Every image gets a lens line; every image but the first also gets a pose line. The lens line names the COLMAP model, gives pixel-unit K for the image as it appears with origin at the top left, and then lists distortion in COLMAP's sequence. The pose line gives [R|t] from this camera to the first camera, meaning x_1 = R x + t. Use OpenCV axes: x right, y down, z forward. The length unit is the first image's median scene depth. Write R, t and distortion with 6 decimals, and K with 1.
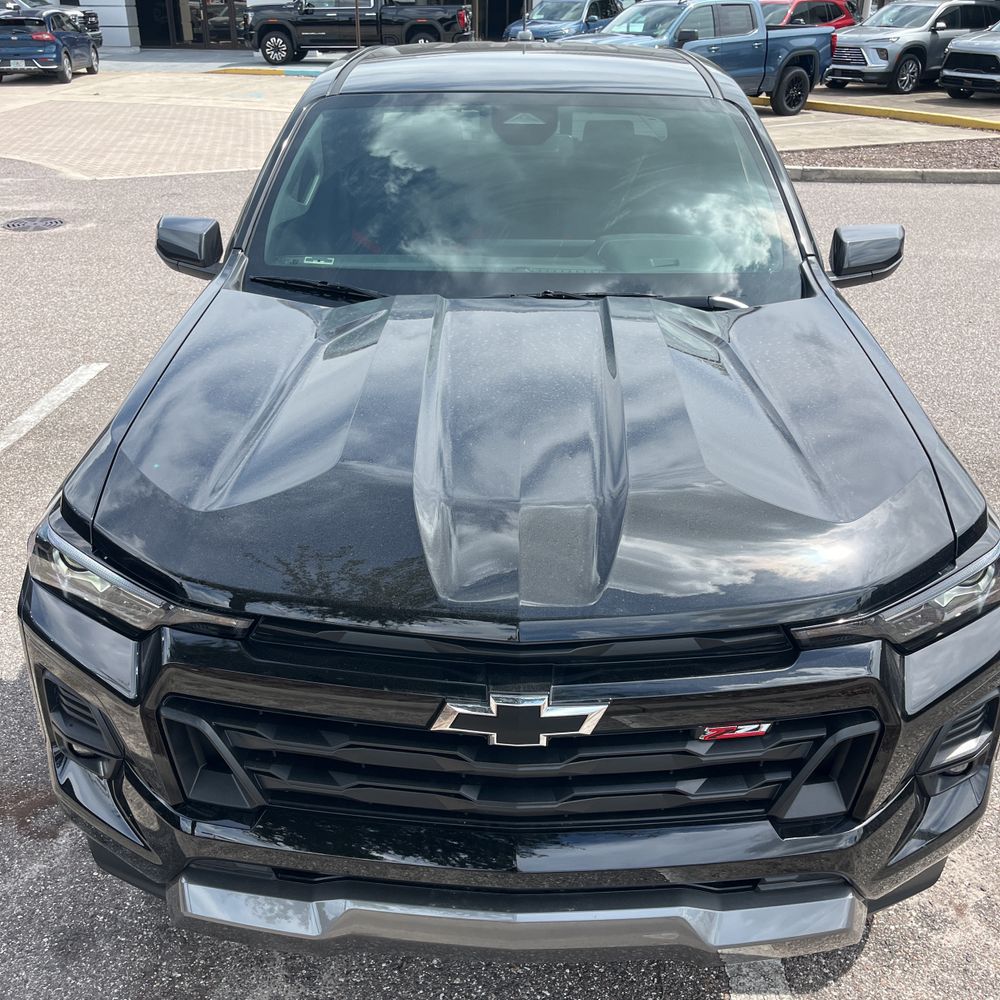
lens RADIAL K [[1018.5, 0, 499.3], [0, 1018.5, 501.1], [0, 0, 1]] dist [0.021741, 0.000000]
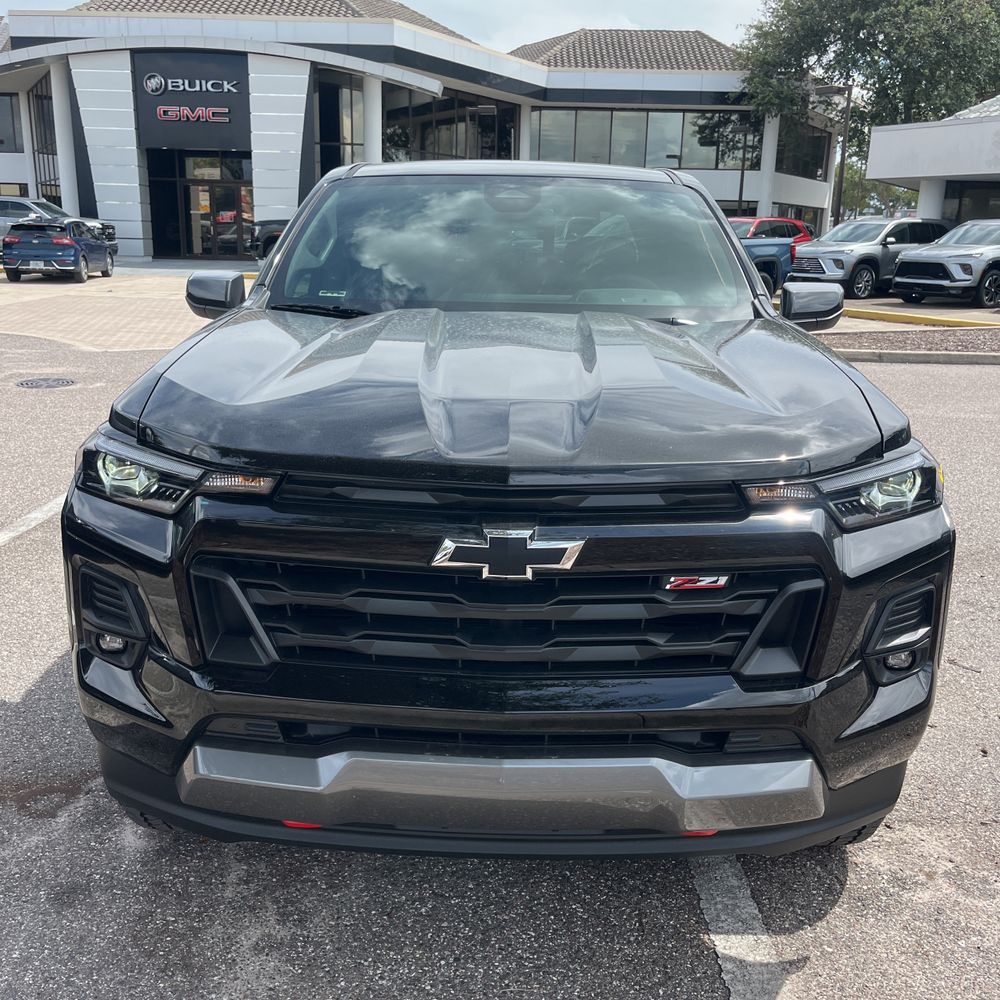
lens RADIAL K [[1018.5, 0, 499.7], [0, 1018.5, 501.2], [0, 0, 1]] dist [0.021741, 0.000000]
pose [[0.999847, 0.008978, 0.015042, -0.004444], [-0.005859, 0.980620, -0.195829, 0.215078], [-0.016508, 0.195711, 0.980523, -0.077027]]
